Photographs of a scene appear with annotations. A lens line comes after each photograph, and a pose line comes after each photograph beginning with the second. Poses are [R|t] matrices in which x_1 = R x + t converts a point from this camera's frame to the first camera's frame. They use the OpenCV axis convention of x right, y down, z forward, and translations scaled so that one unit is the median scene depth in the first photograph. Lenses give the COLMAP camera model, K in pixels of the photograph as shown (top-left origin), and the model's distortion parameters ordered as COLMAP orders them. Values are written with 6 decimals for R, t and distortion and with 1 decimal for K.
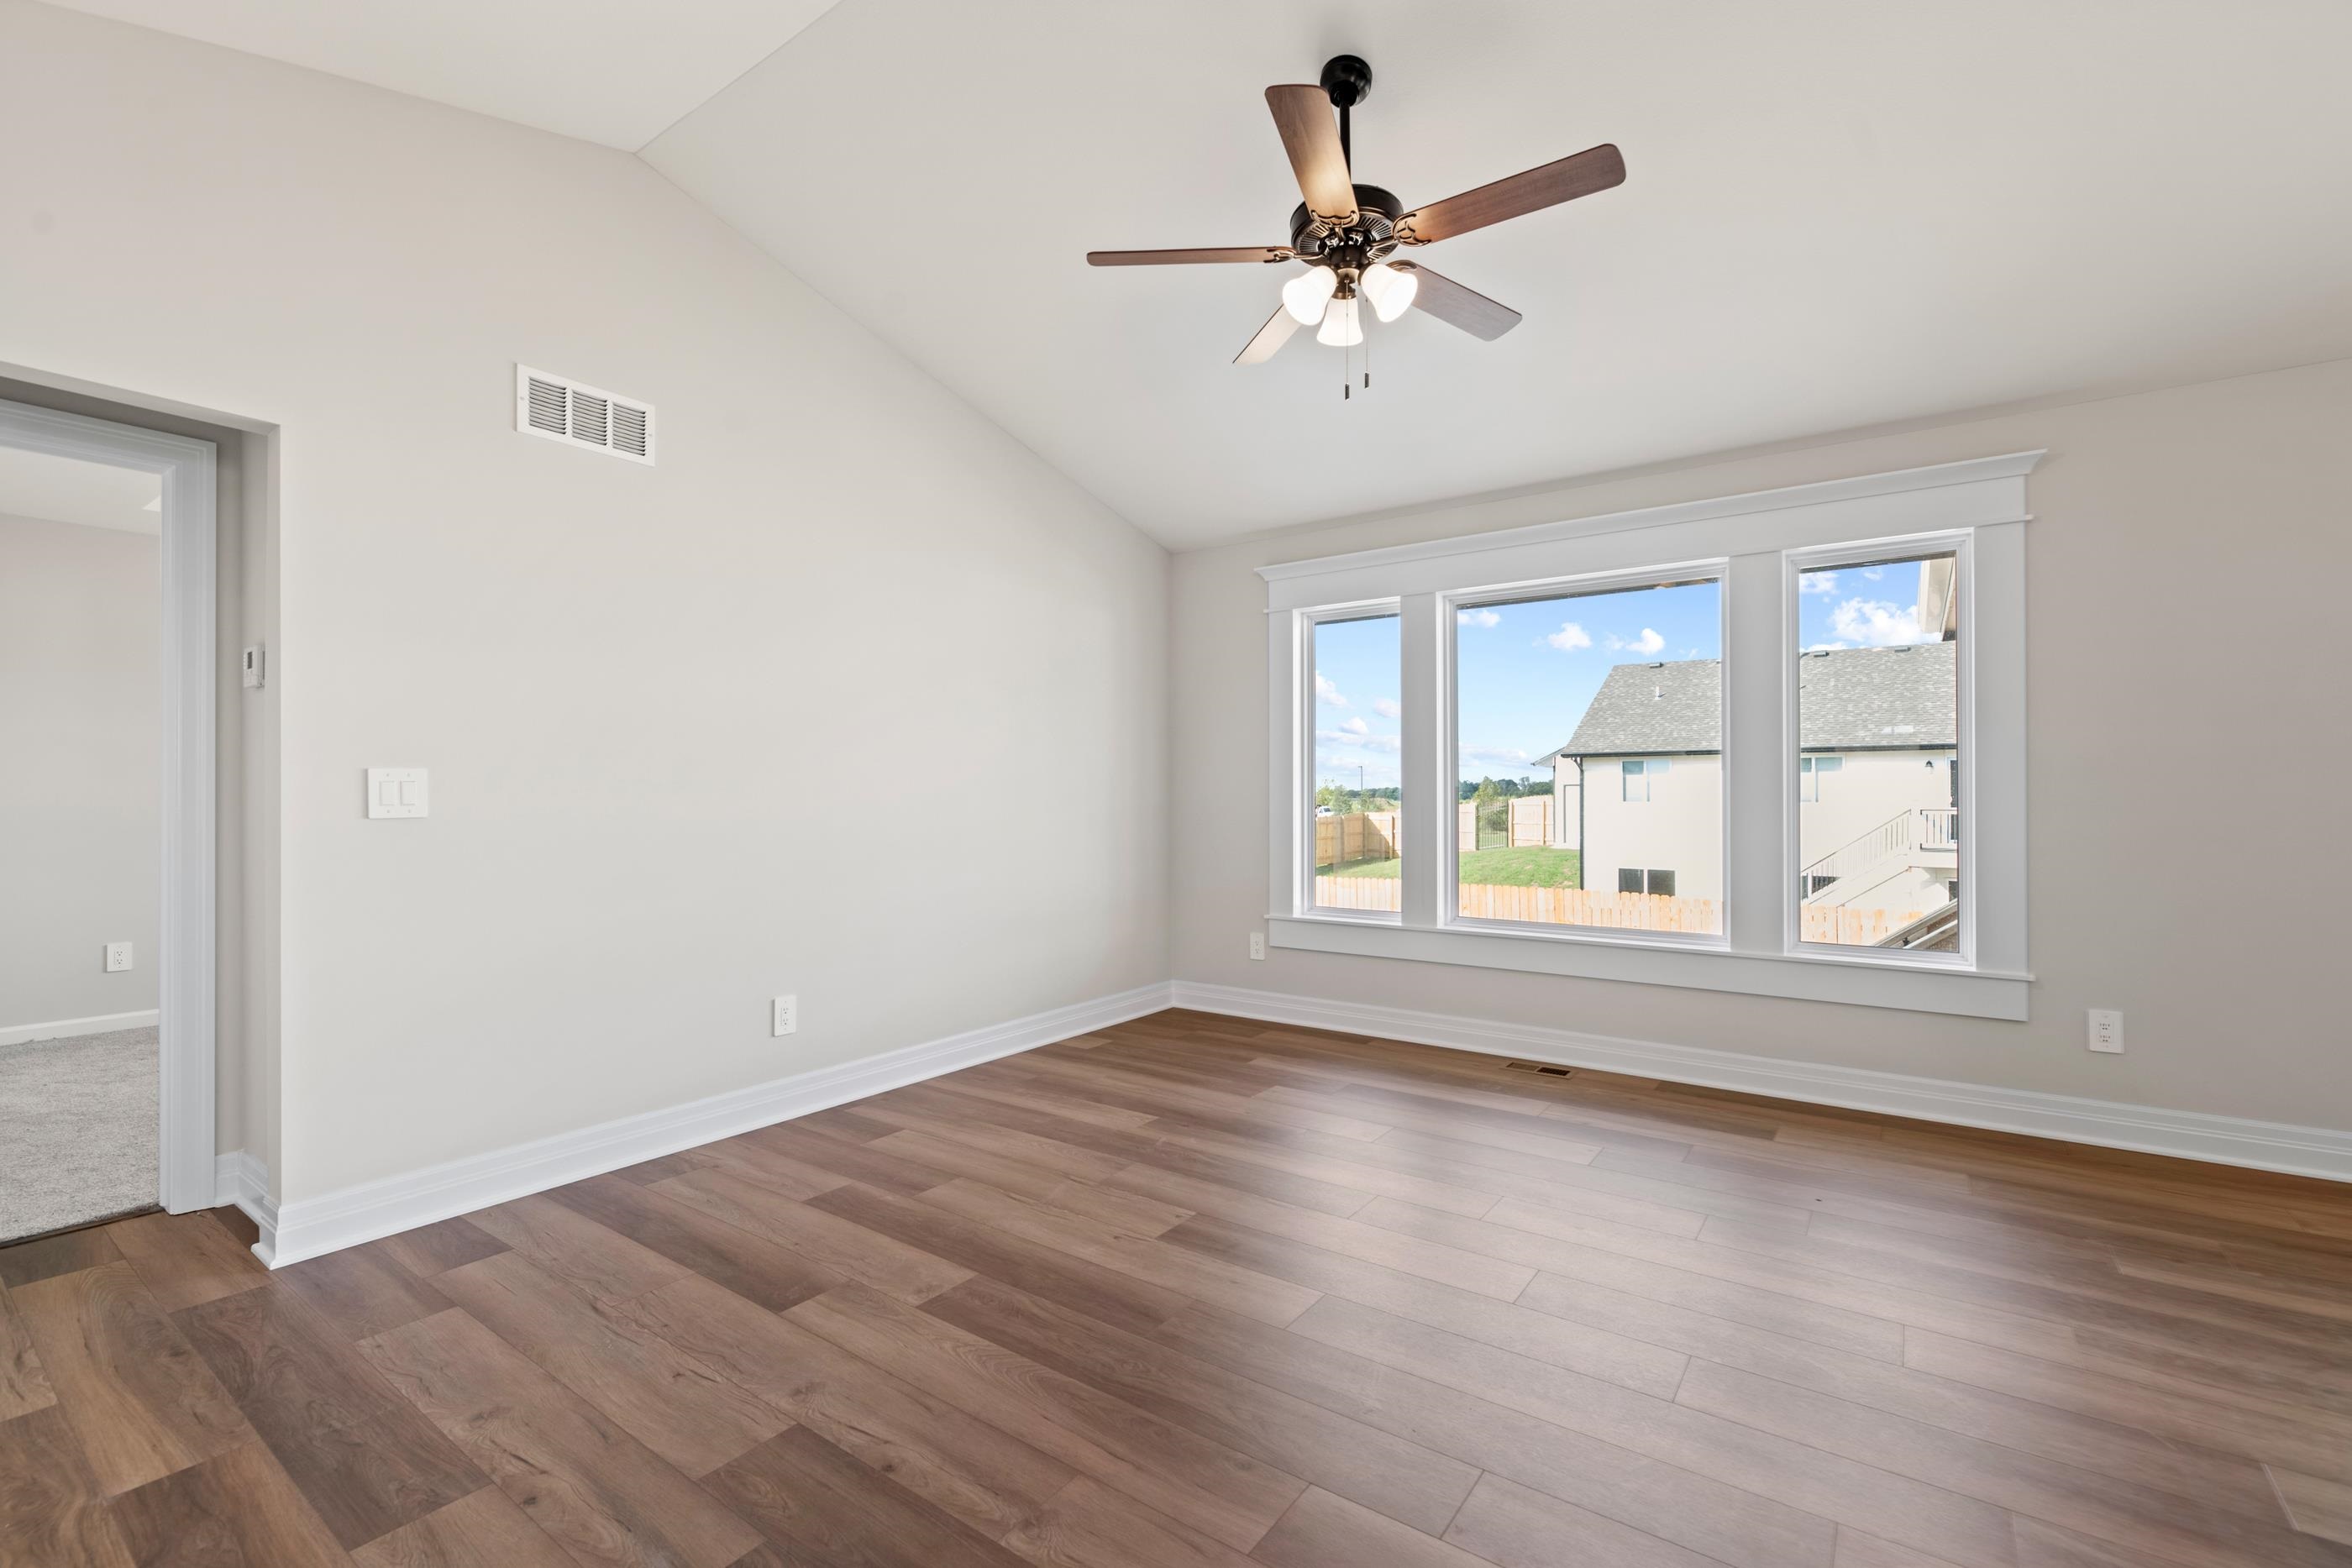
lens RADIAL K [[1022.9, 0, 1173.3], [0, 1022.9, 791.2], [0, 0, 1]] dist [-0.001692, -0.001908]
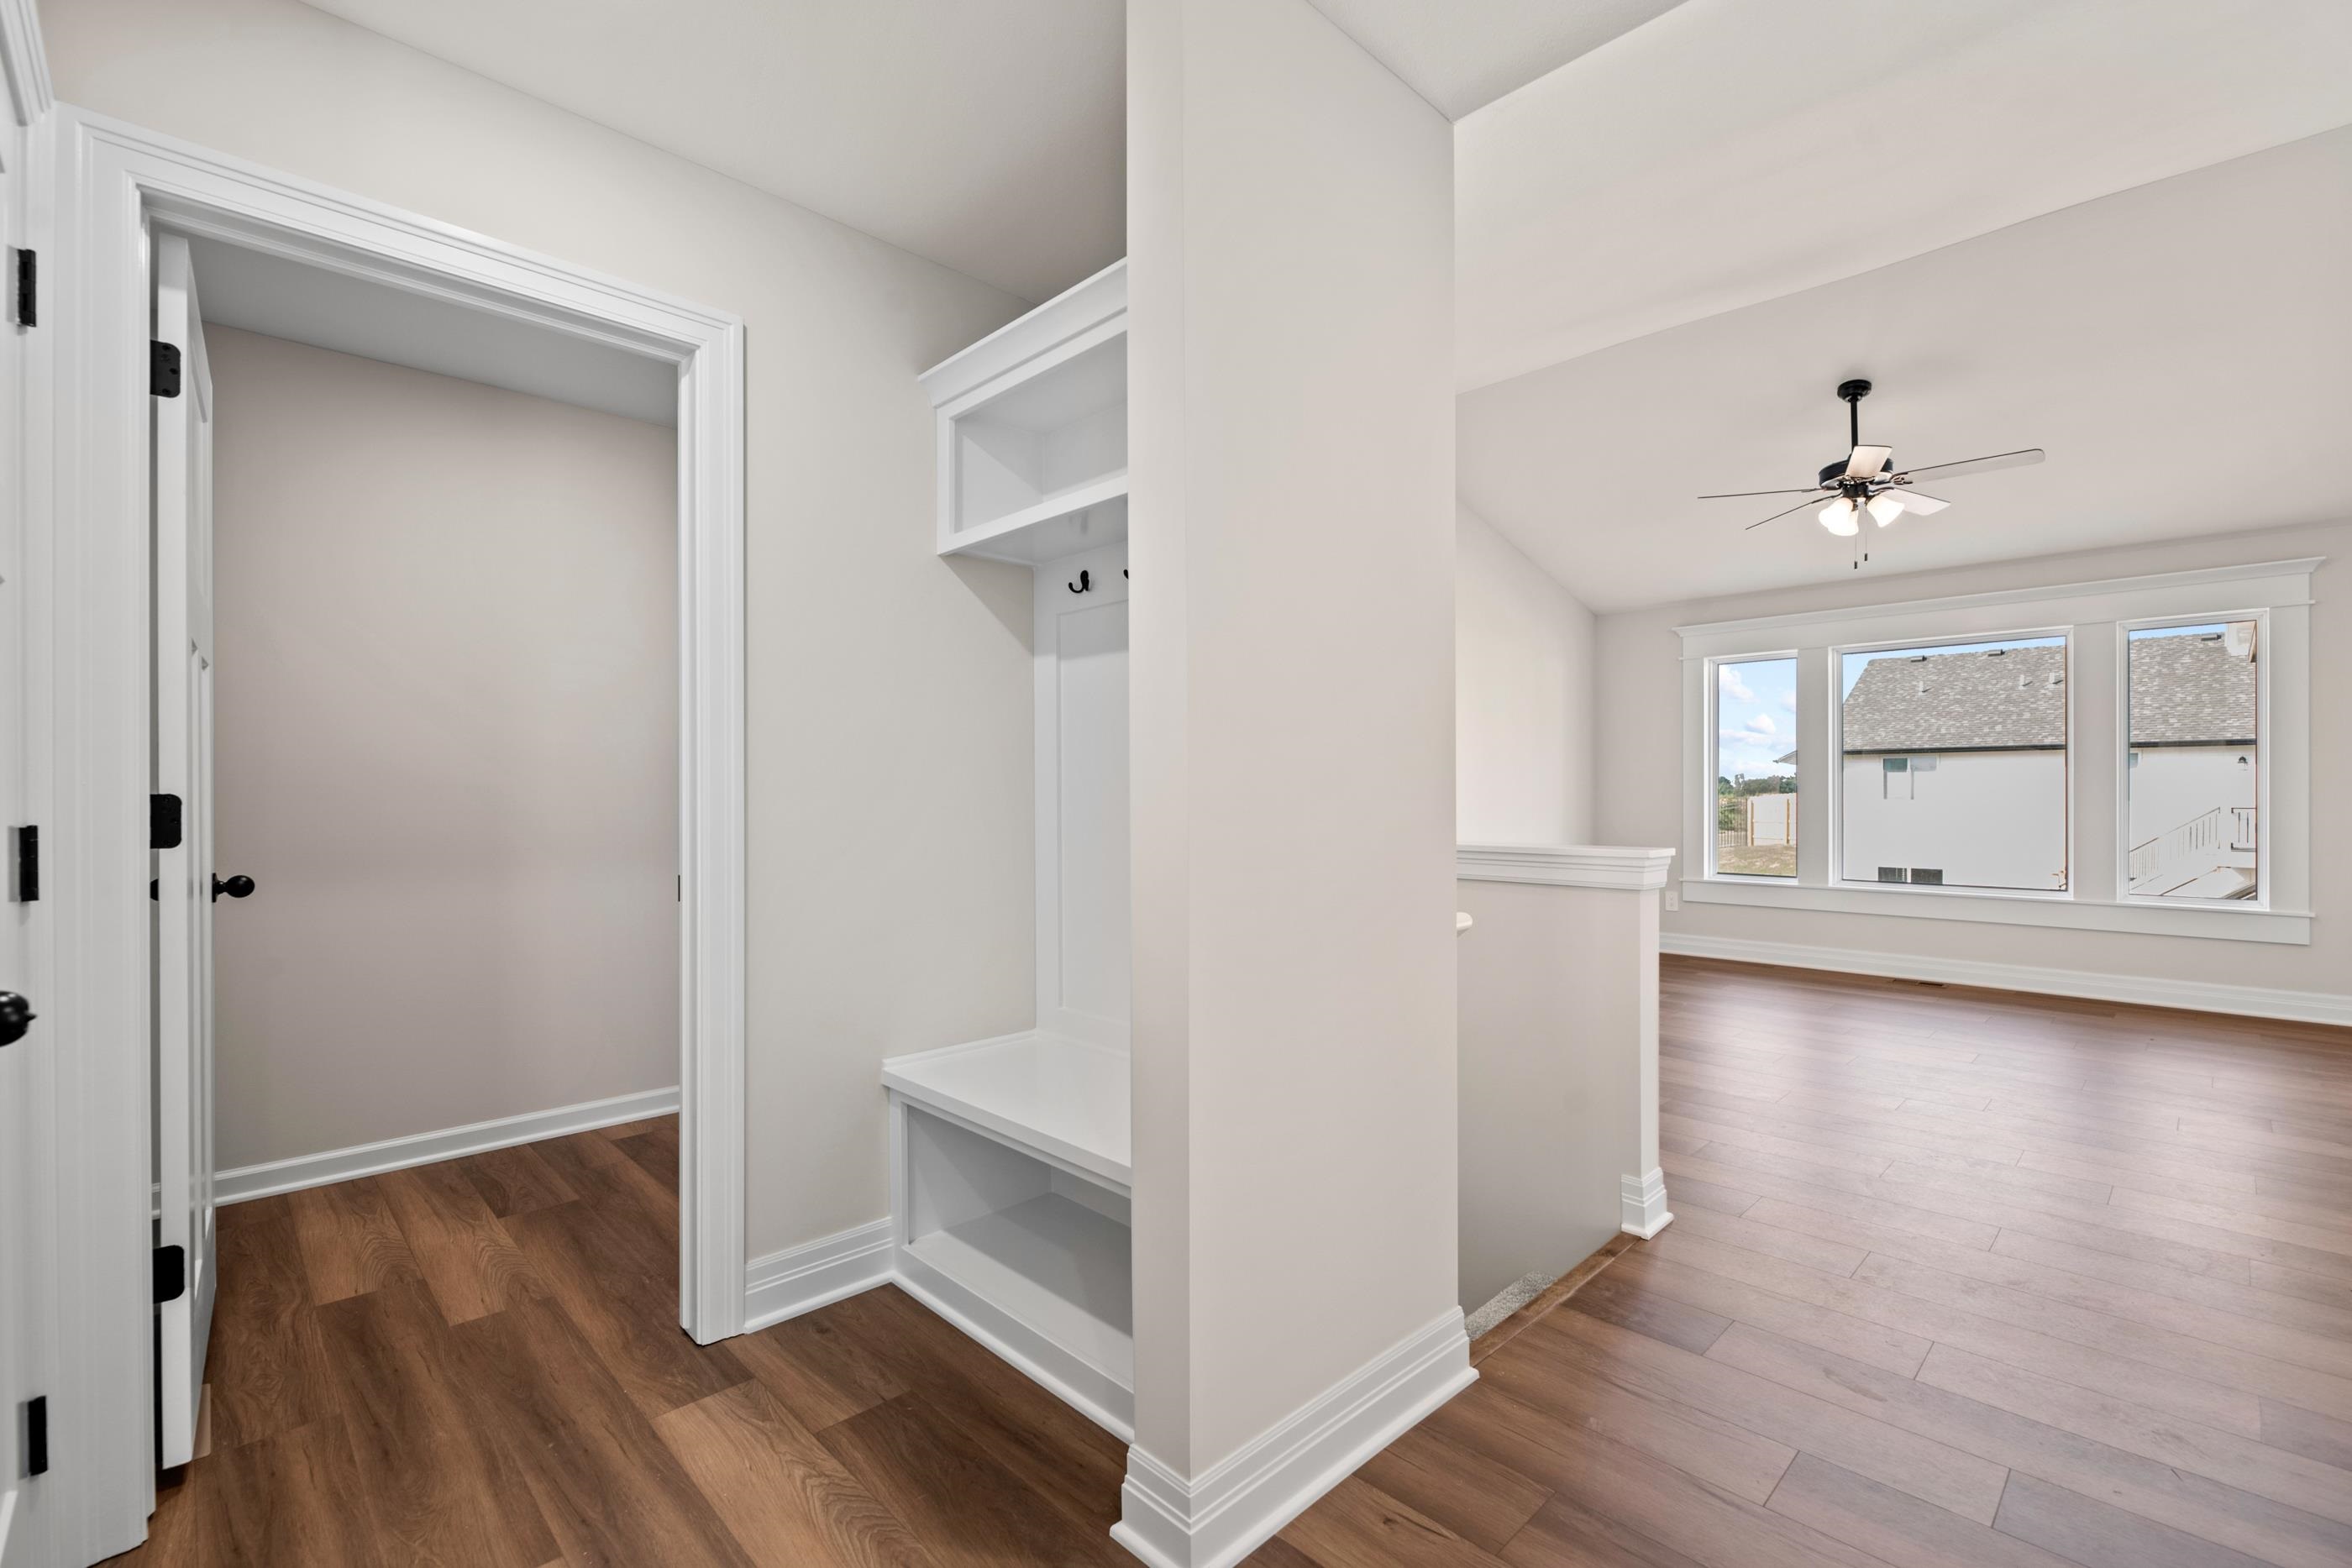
lens RADIAL K [[1022.9, 0, 1173.3], [0, 1022.9, 791.2], [0, 0, 1]] dist [-0.001692, -0.001908]
pose [[0.984900, -0.000149, -0.173122, -0.556380], [0.000549, 0.999997, 0.002262, -0.000414], [0.173121, -0.002323, 0.984898, -0.774660]]
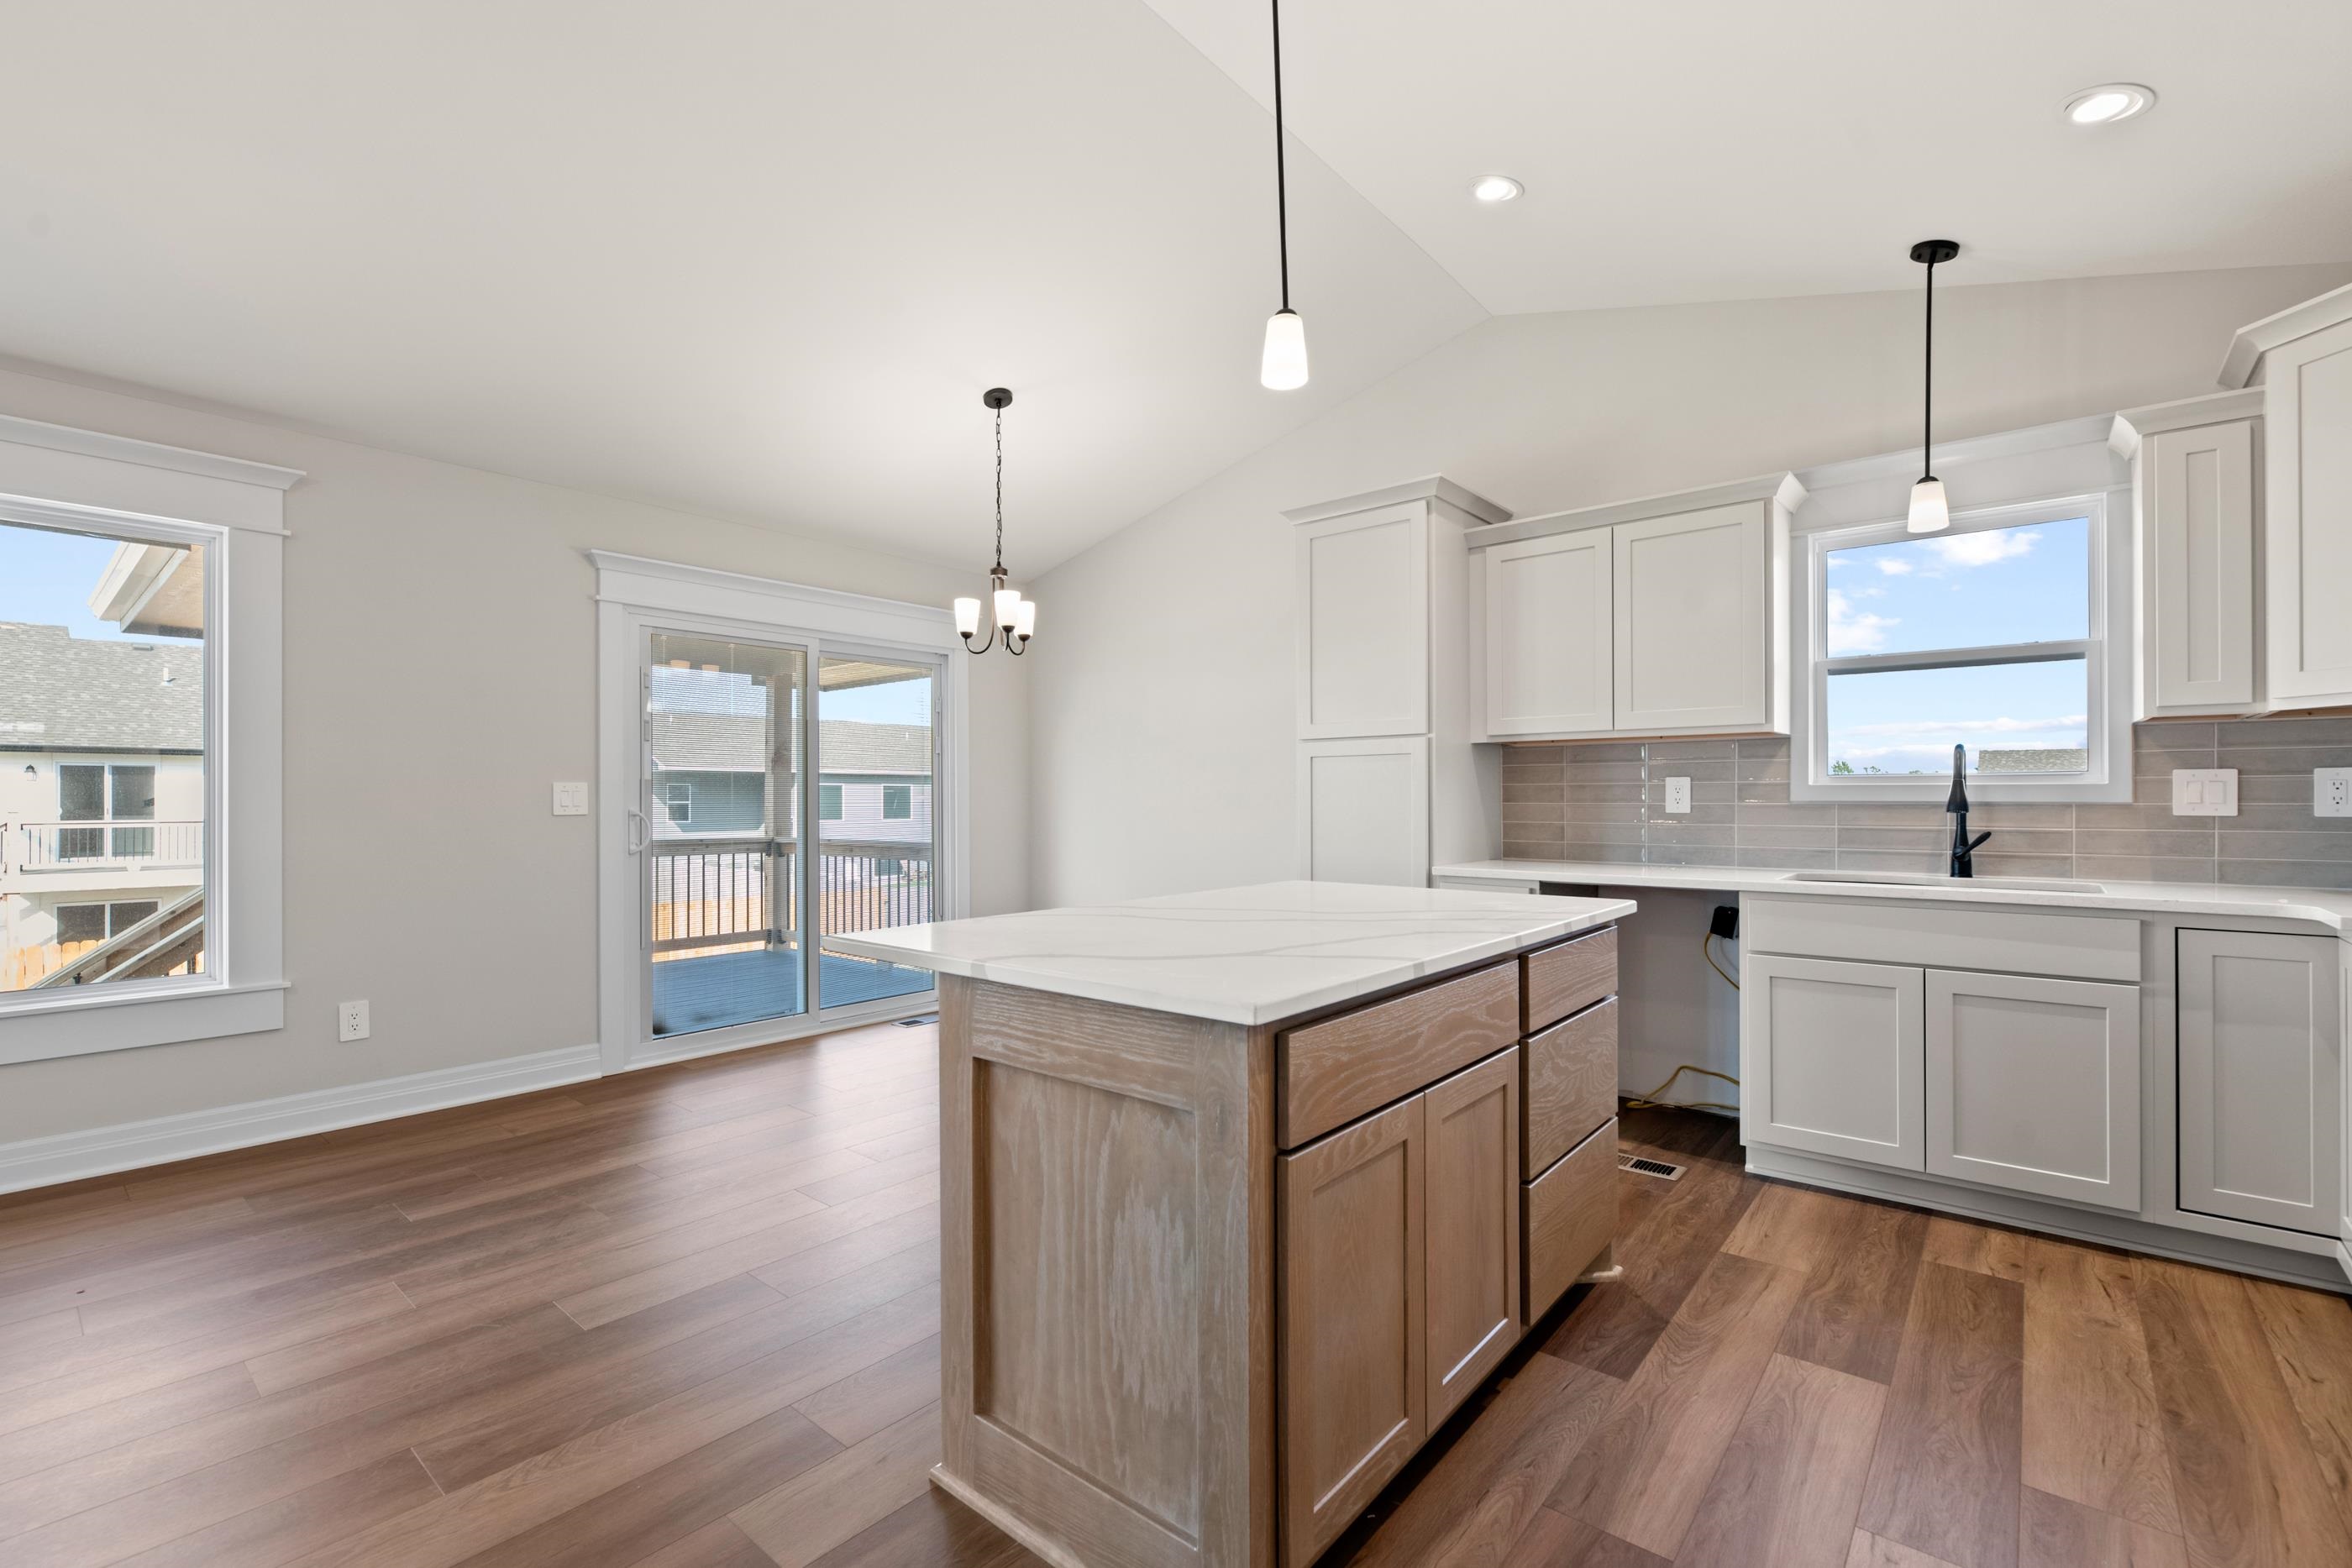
lens RADIAL K [[1017.5, 0, 1175.8], [0, 1017.5, 795.6], [0, 0, 1]] dist [-0.002961, -0.001236]
pose [[0.072666, 0.005084, 0.997343, -0.113320], [0.000804, 0.999986, -0.005157, 0.000303], [-0.997356, 0.001177, 0.072661, 0.043302]]
